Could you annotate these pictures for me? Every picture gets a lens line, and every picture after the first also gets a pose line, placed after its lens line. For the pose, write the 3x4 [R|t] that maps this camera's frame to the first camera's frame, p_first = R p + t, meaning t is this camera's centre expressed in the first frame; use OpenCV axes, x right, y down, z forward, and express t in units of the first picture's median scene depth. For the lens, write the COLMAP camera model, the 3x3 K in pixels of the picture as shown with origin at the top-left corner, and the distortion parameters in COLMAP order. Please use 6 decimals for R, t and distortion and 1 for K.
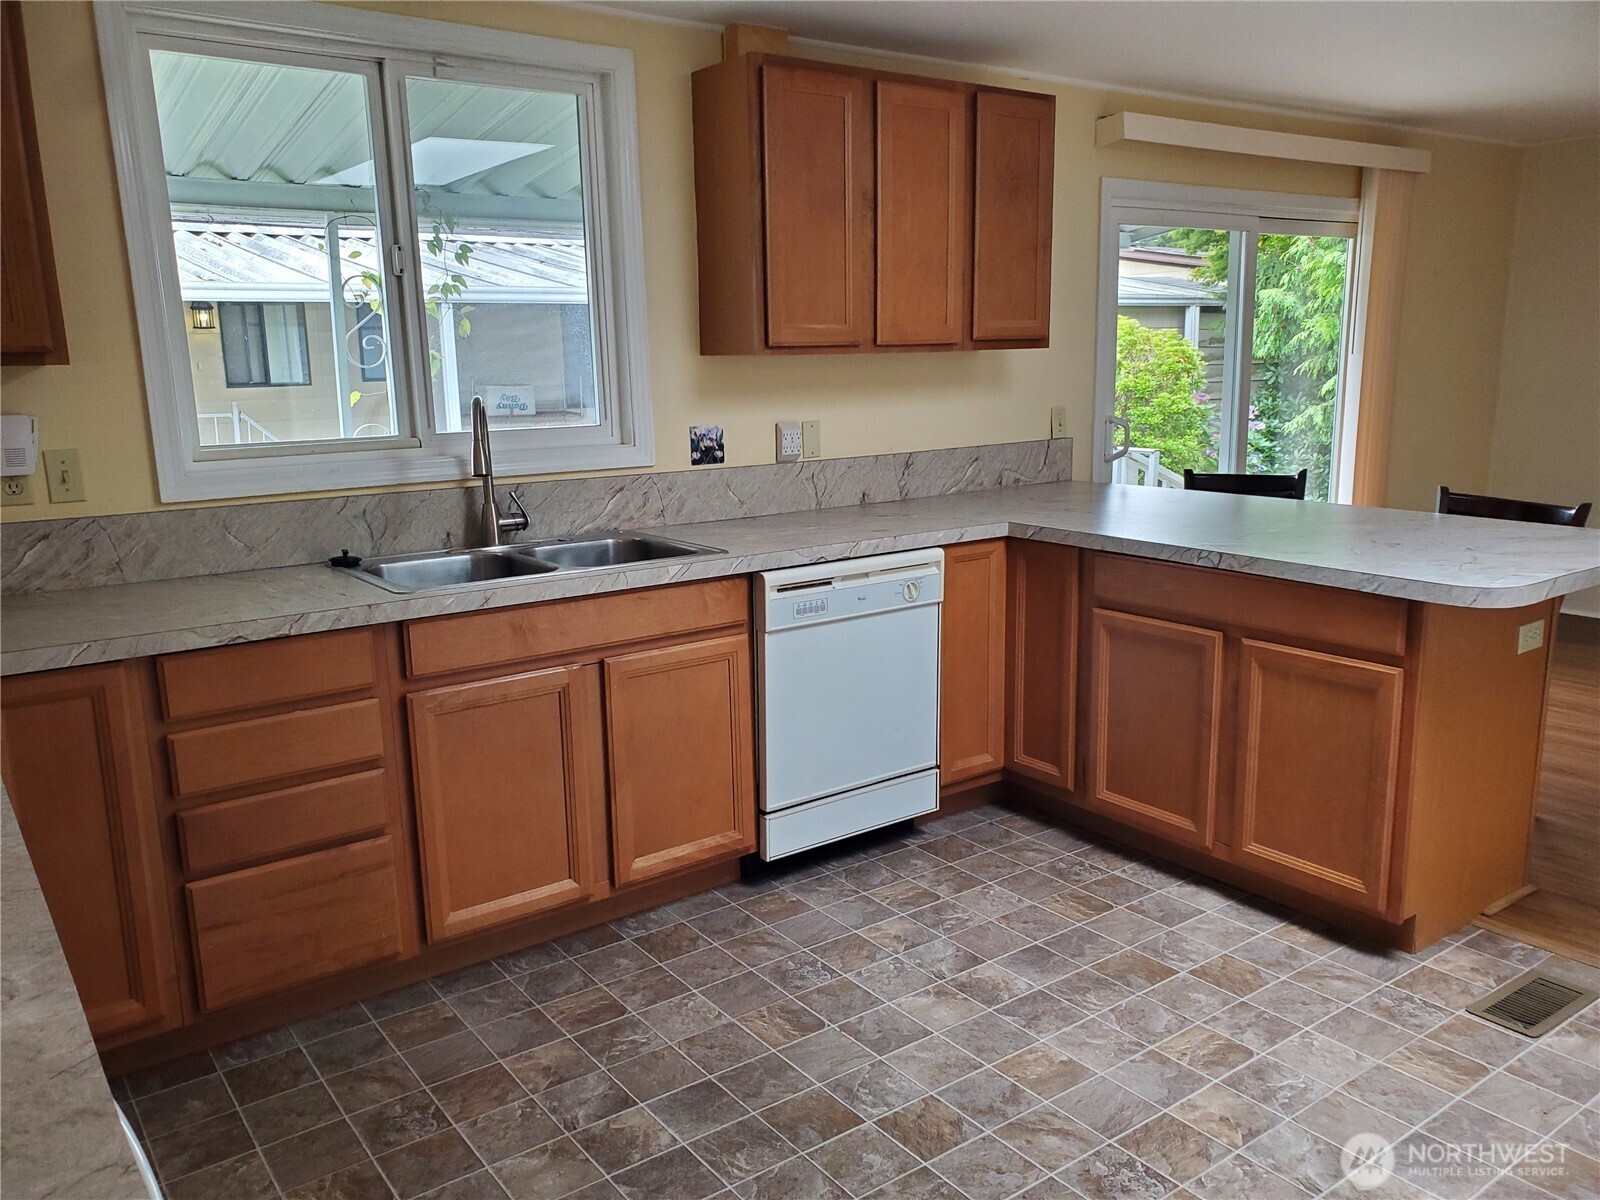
lens RADIAL K [[1250.8, 0, 789.1], [0, 1250.8, 614.6], [0, 0, 1]] dist [0.029429, -0.012026]
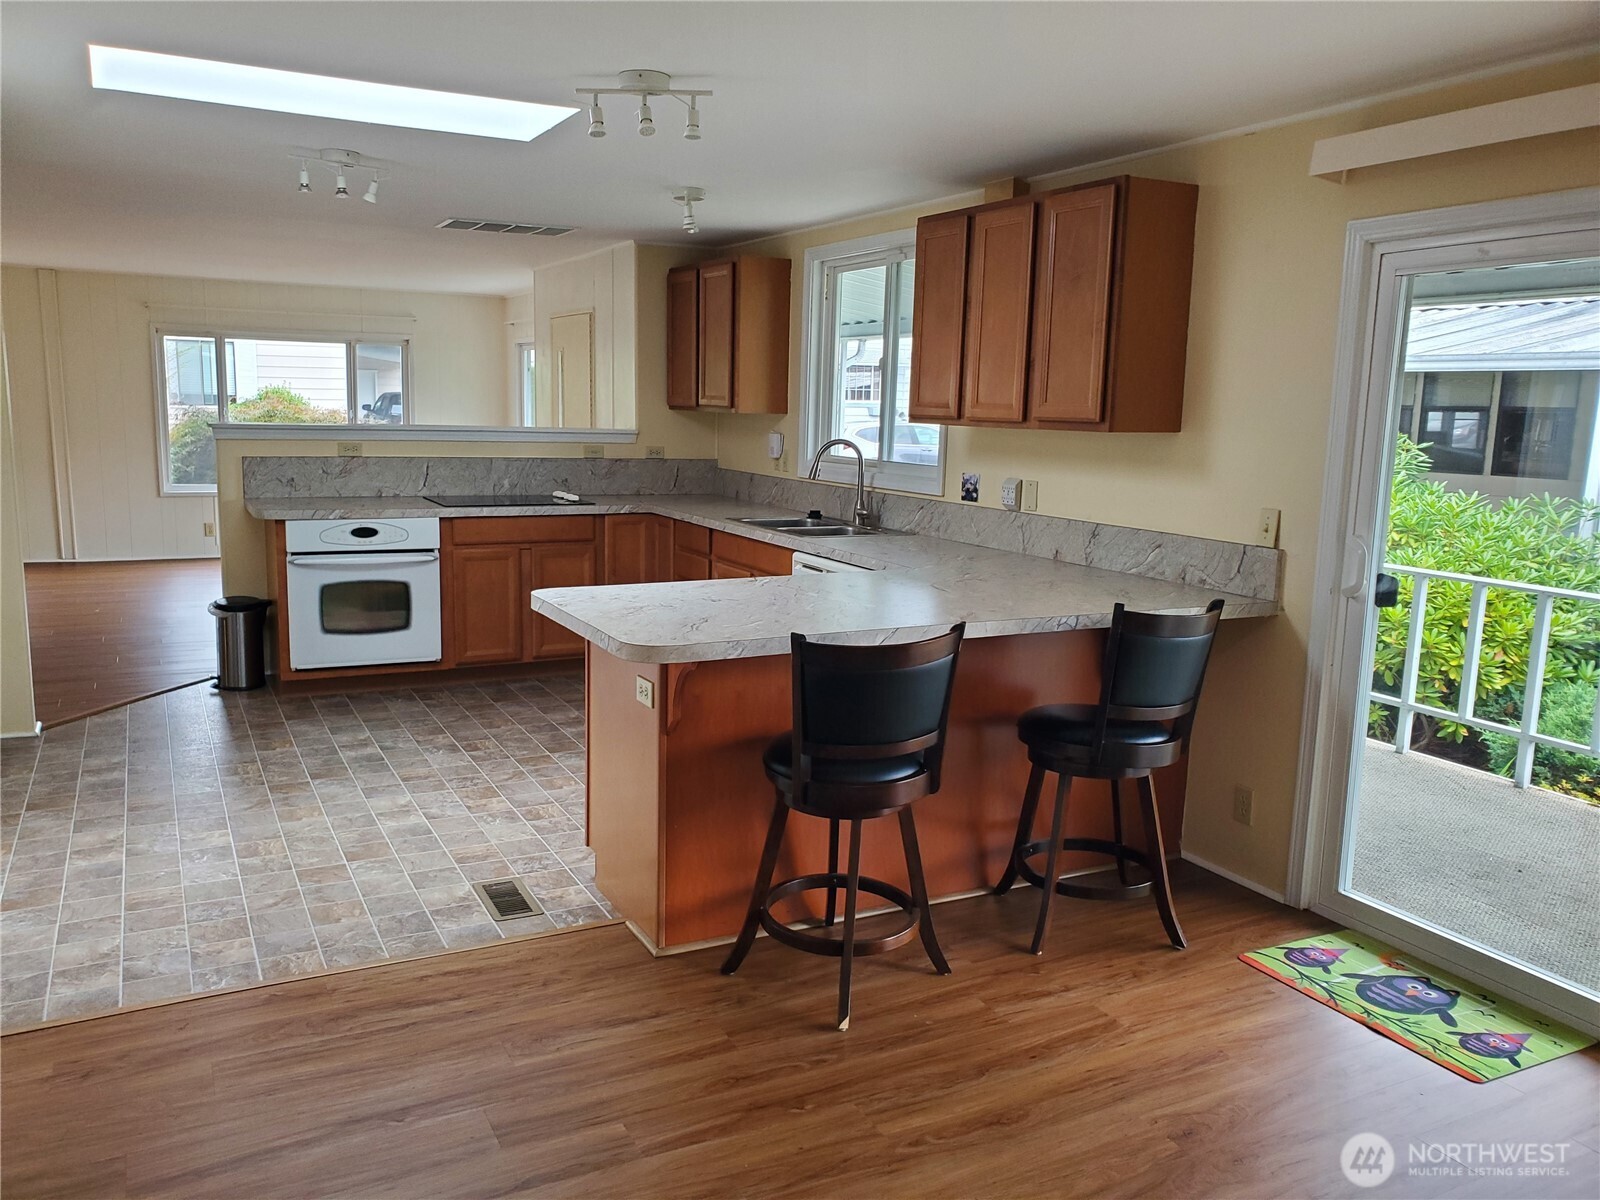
lens RADIAL K [[1250.8, 0, 801.7], [0, 1250.8, 602.0], [0, 0, 1]] dist [0.029429, -0.012026]
pose [[-0.150864, 0.175264, -0.972894, 1.495233], [-0.223190, 0.952708, 0.206236, -0.292418], [0.963030, 0.248254, -0.104612, 1.131254]]
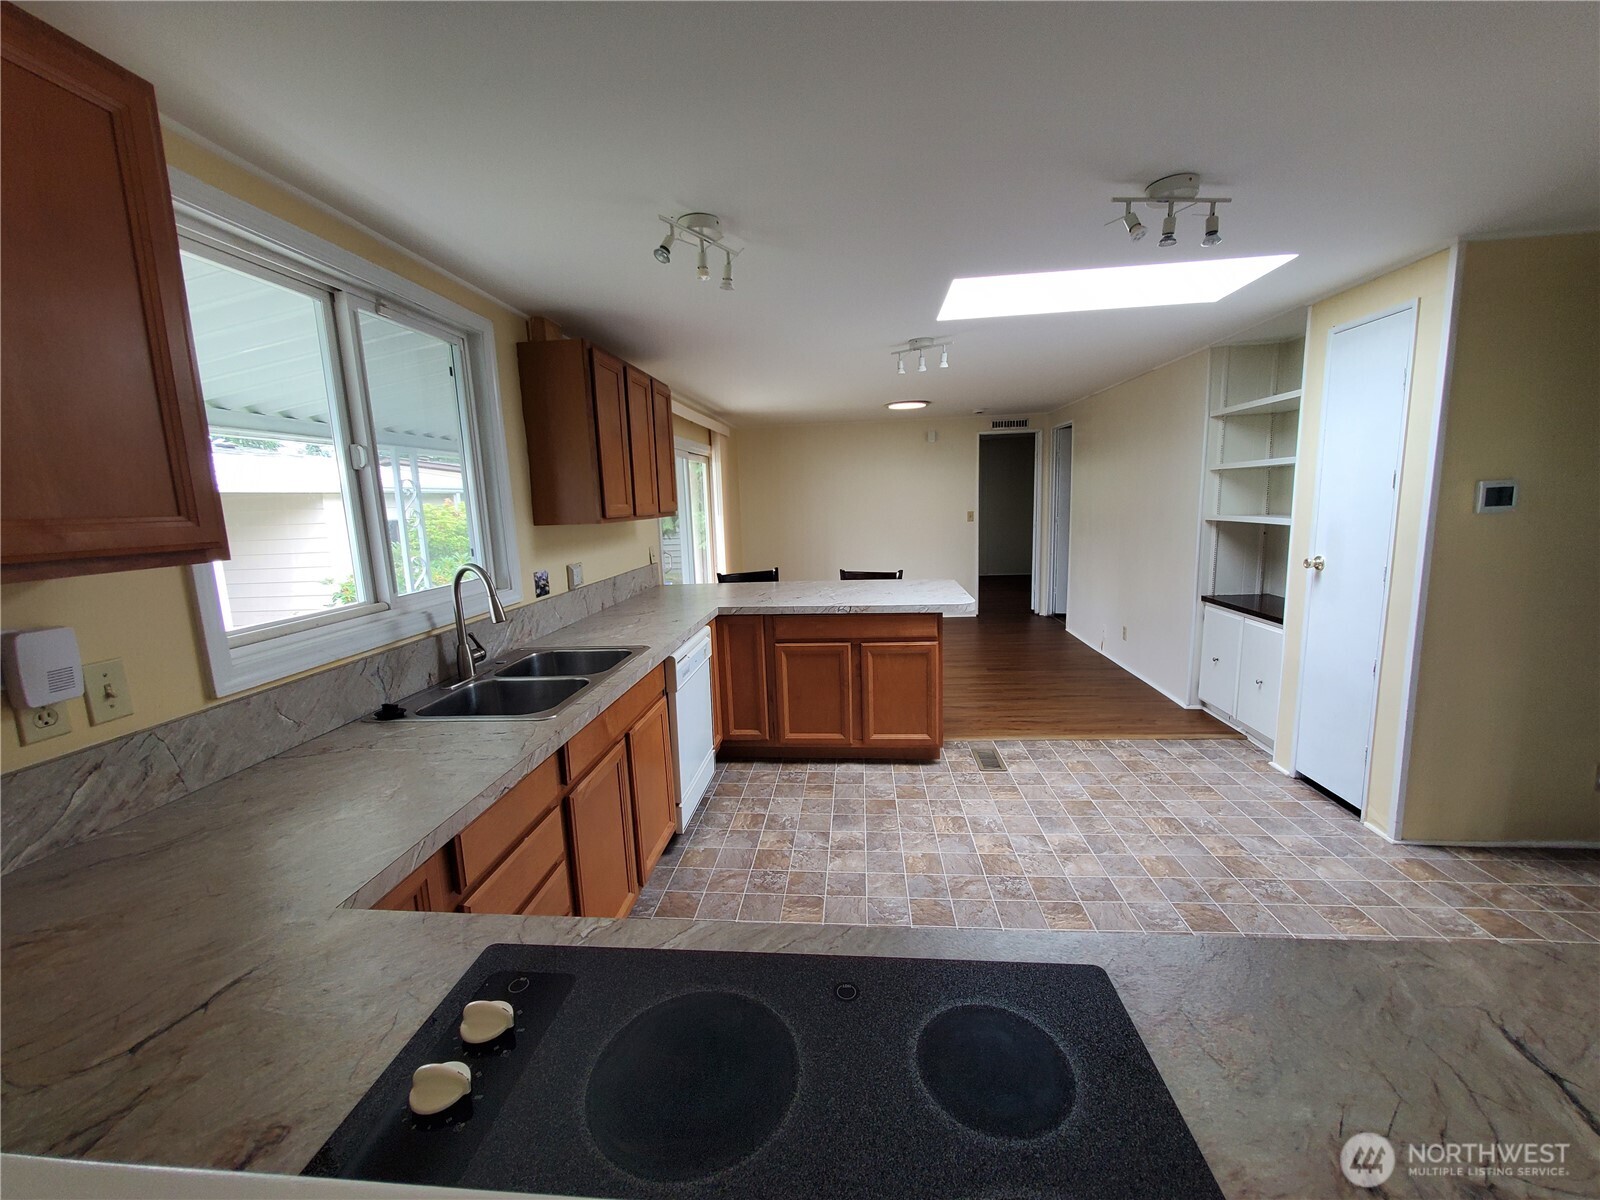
lens RADIAL K [[634.3, 0, 801.7], [0, 634.3, 595.9], [0, 0, 1]] dist [-0.006075, 0.000589]
pose [[0.661225, -0.120079, 0.740515, -0.480860], [0.178648, 0.983913, 0.000028, -0.075091], [-0.728606, 0.132273, 0.672039, 0.300204]]
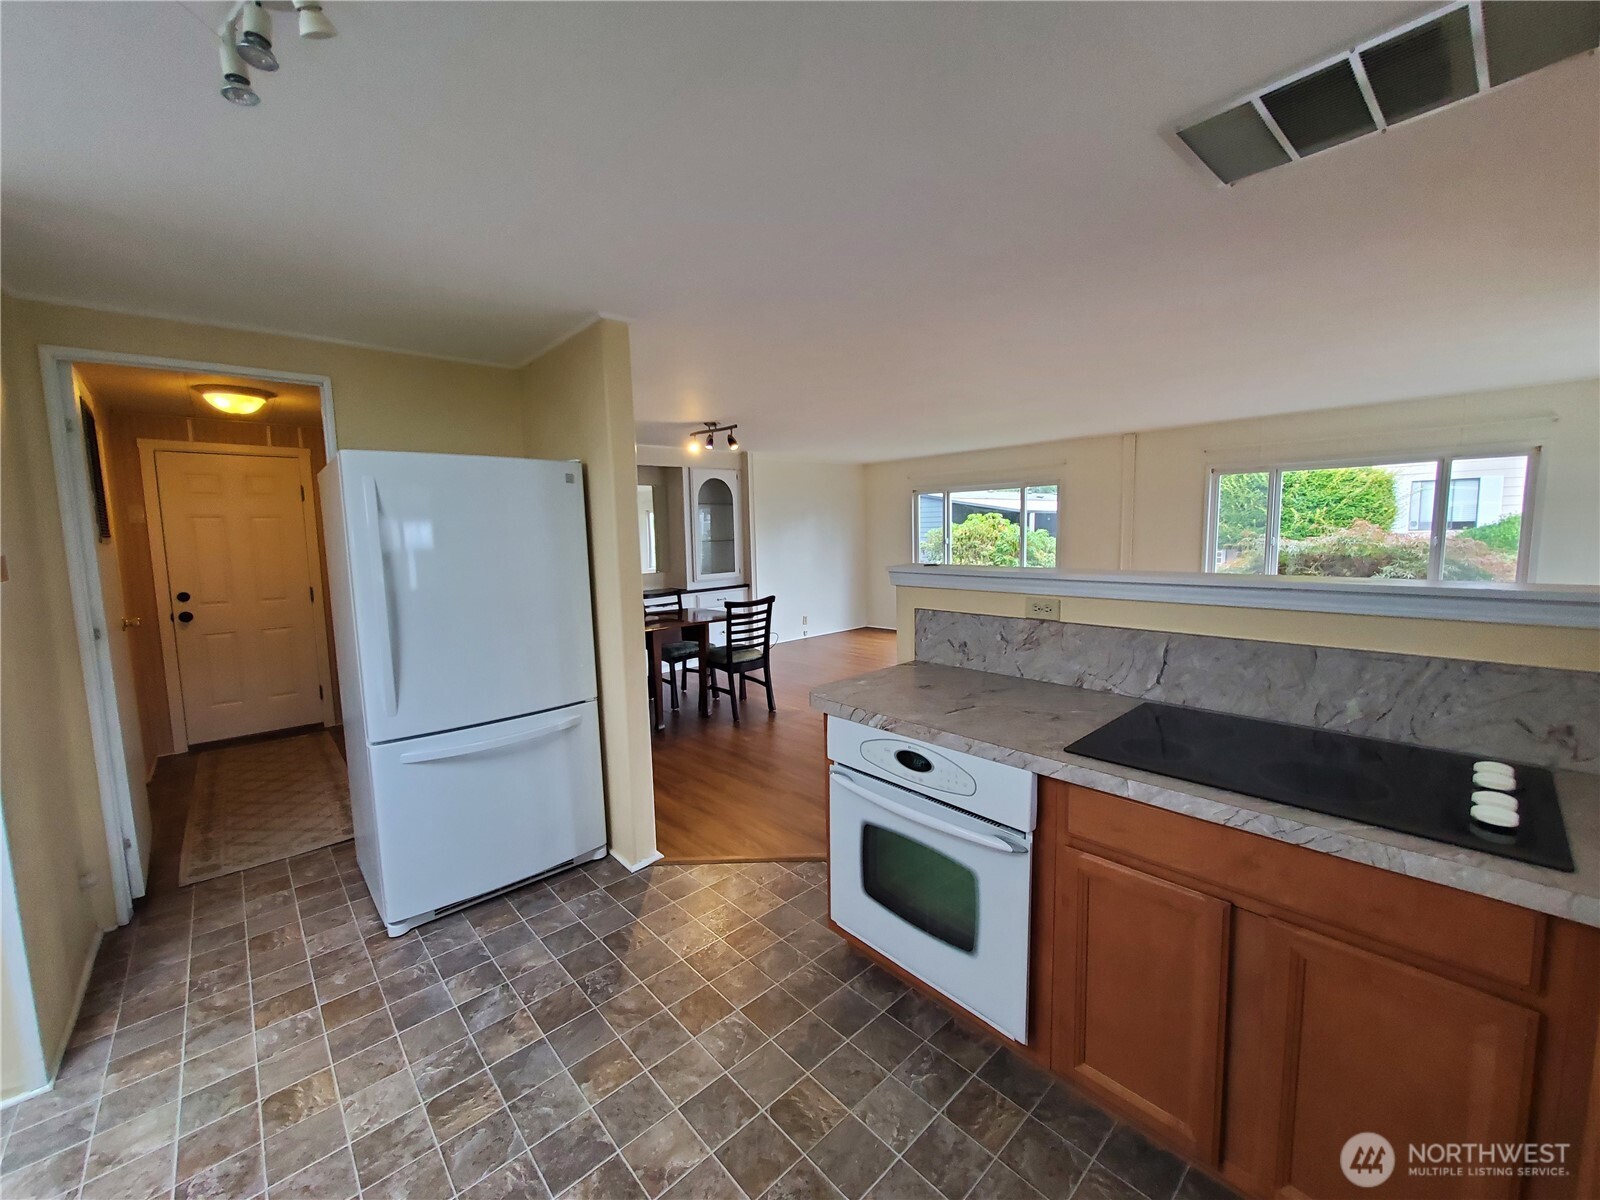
lens RADIAL K [[634.3, 0, 792.8], [0, 634.3, 593.6], [0, 0, 1]] dist [-0.006075, 0.000589]
pose [[-0.993997, 0.053667, -0.095338, -0.031259], [0.022455, 0.952946, 0.302308, -0.171210], [0.107076, 0.298353, -0.948430, 0.764531]]
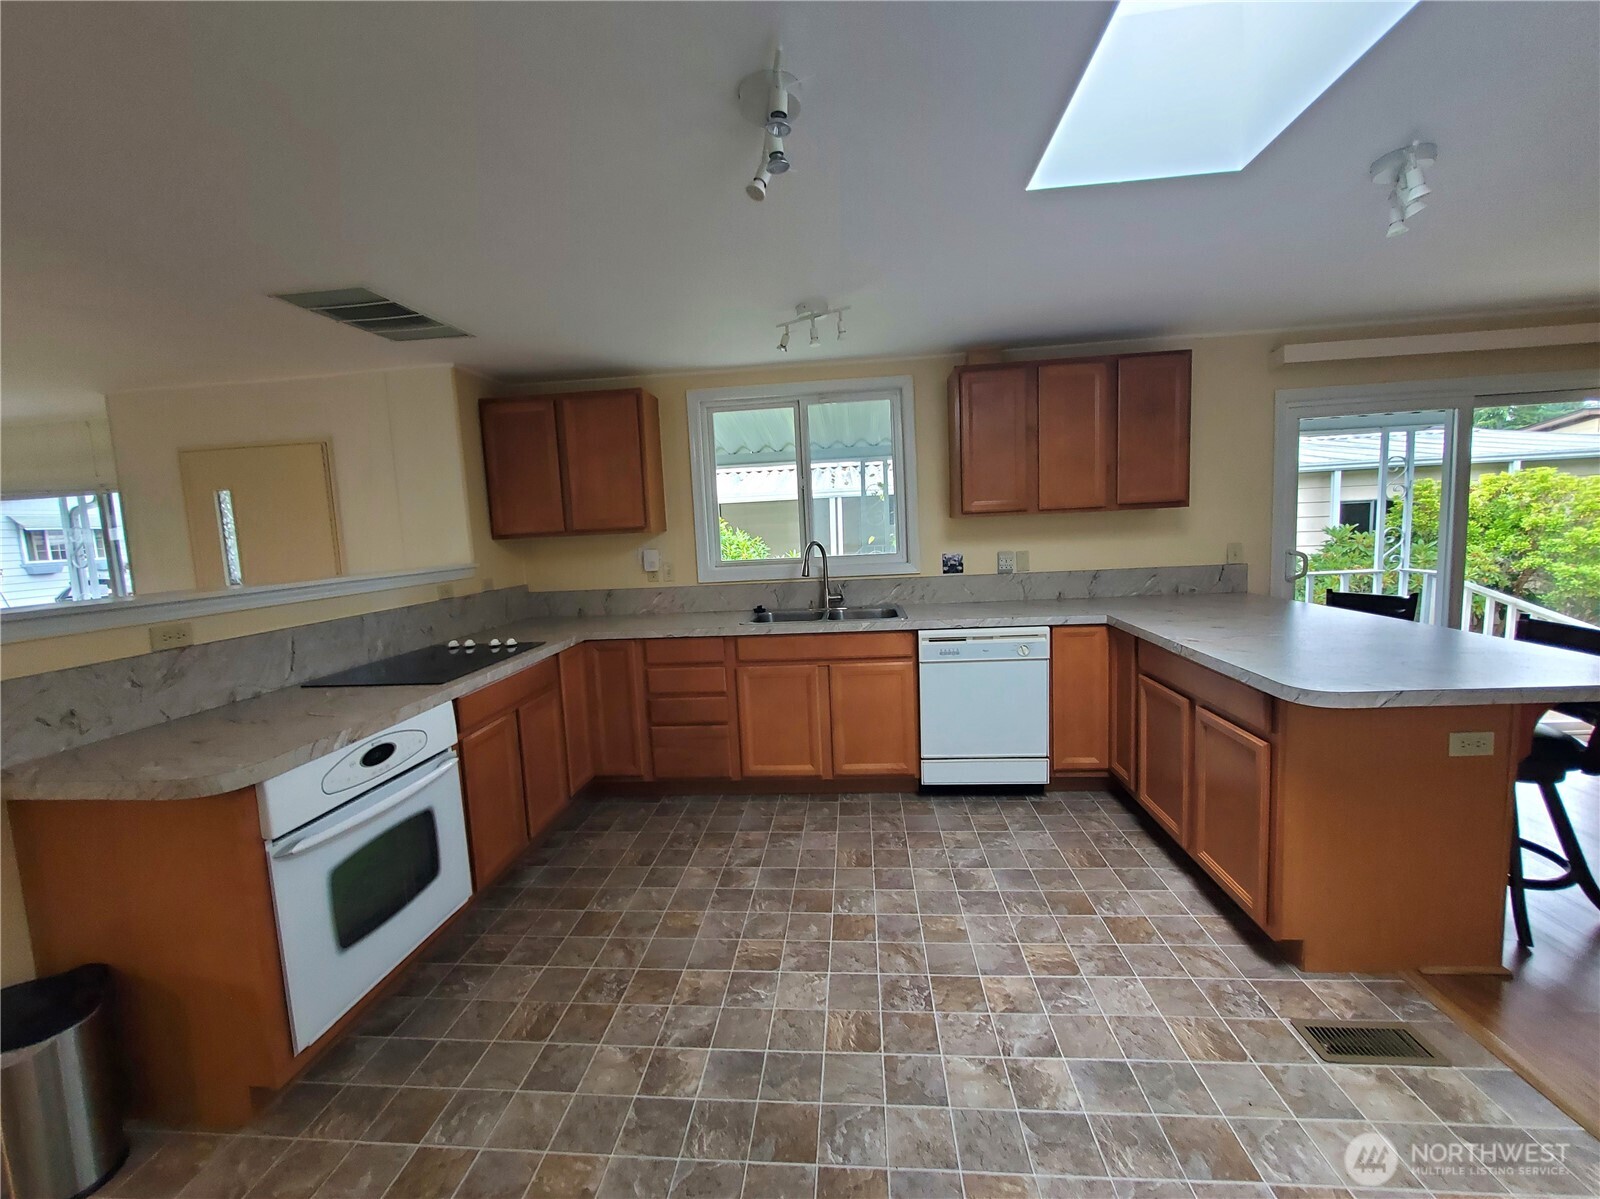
lens RADIAL K [[634.3, 0, 796.9], [0, 634.3, 599.5], [0, 0, 1]] dist [-0.006075, 0.000589]
pose [[0.751263, 0.058390, -0.657414, 0.452880], [-0.102212, 0.994355, -0.028487, -0.033028], [0.652040, 0.088597, 0.752991, 0.128905]]
